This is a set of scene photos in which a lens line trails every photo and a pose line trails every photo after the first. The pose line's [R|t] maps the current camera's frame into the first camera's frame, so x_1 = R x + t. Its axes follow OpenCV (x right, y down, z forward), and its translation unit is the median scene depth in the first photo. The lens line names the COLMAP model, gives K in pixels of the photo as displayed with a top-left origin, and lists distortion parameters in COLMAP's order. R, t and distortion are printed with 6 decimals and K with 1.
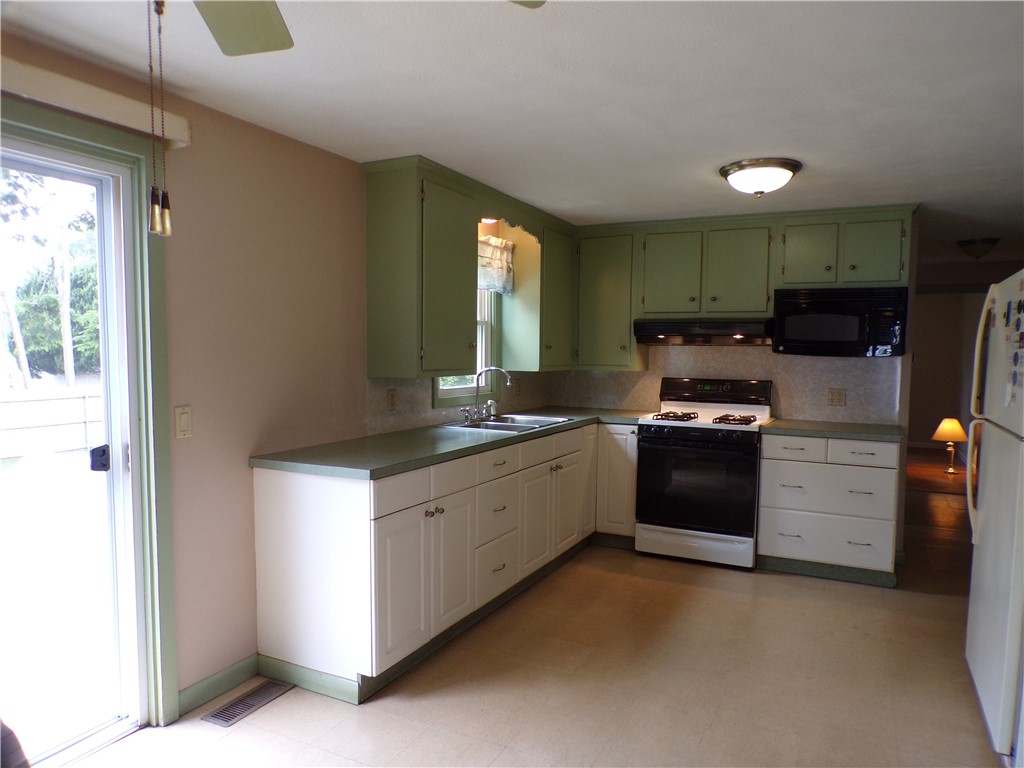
lens RADIAL K [[700.4, 0, 520.3], [0, 700.4, 391.2], [0, 0, 1]] dist [-0.012340, 0.012612]
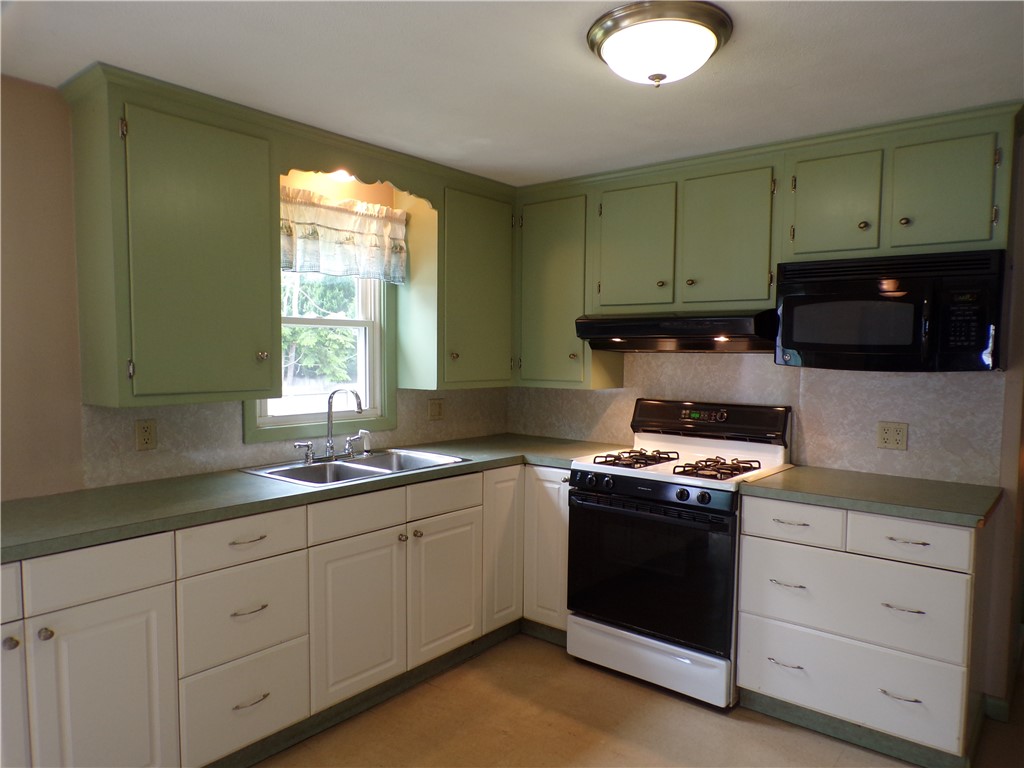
lens RADIAL K [[700.4, 0, 517.9], [0, 700.4, 396.6], [0, 0, 1]] dist [-0.012340, 0.012612]
pose [[0.975894, 0.010952, -0.217970, 0.269557], [-0.010406, 0.999939, 0.003656, -0.025962], [0.217997, -0.001299, 0.975949, 0.330006]]
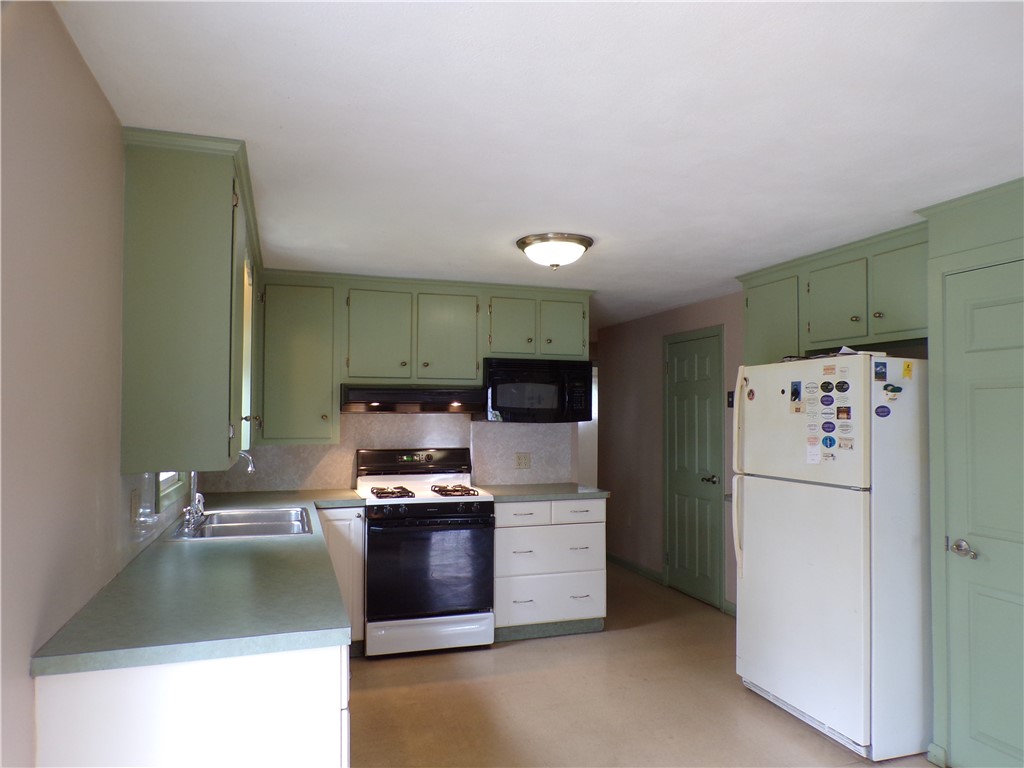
lens RADIAL K [[700.4, 0, 516.6], [0, 700.4, 384.8], [0, 0, 1]] dist [-0.012340, 0.012612]
pose [[0.714918, 0.015908, 0.699027, -0.310567], [0.051954, 0.995769, -0.075796, -0.027010], [-0.697275, 0.090505, 0.711067, 0.245122]]
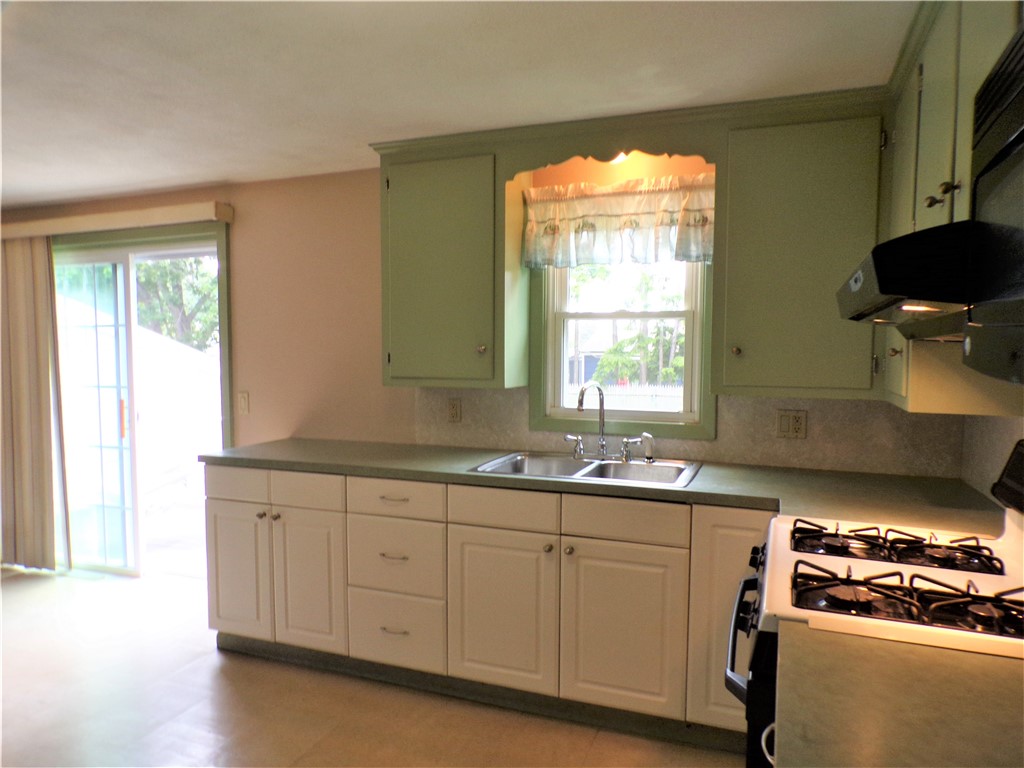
lens RADIAL K [[700.4, 0, 511.4], [0, 700.4, 394.7], [0, 0, 1]] dist [-0.012340, 0.012612]
pose [[0.087098, 0.060974, -0.994332, 0.583997], [-0.064280, 0.996389, 0.055469, -0.050643], [0.994124, 0.059085, 0.090703, 0.812217]]
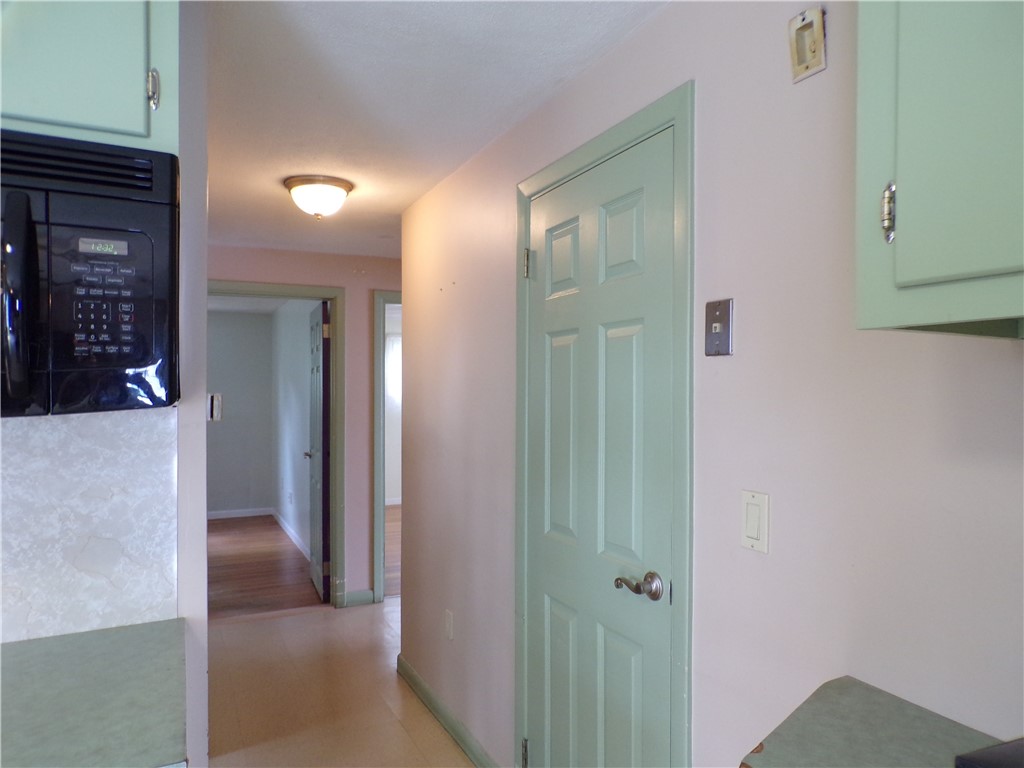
lens RADIAL K [[700.4, 0, 521.8], [0, 700.4, 392.7], [0, 0, 1]] dist [-0.012340, 0.012612]
pose [[0.604976, -0.020597, 0.795977, 0.380340], [0.060720, 0.997948, -0.020326, -0.039629], [-0.793925, 0.060628, 0.604985, 0.668201]]
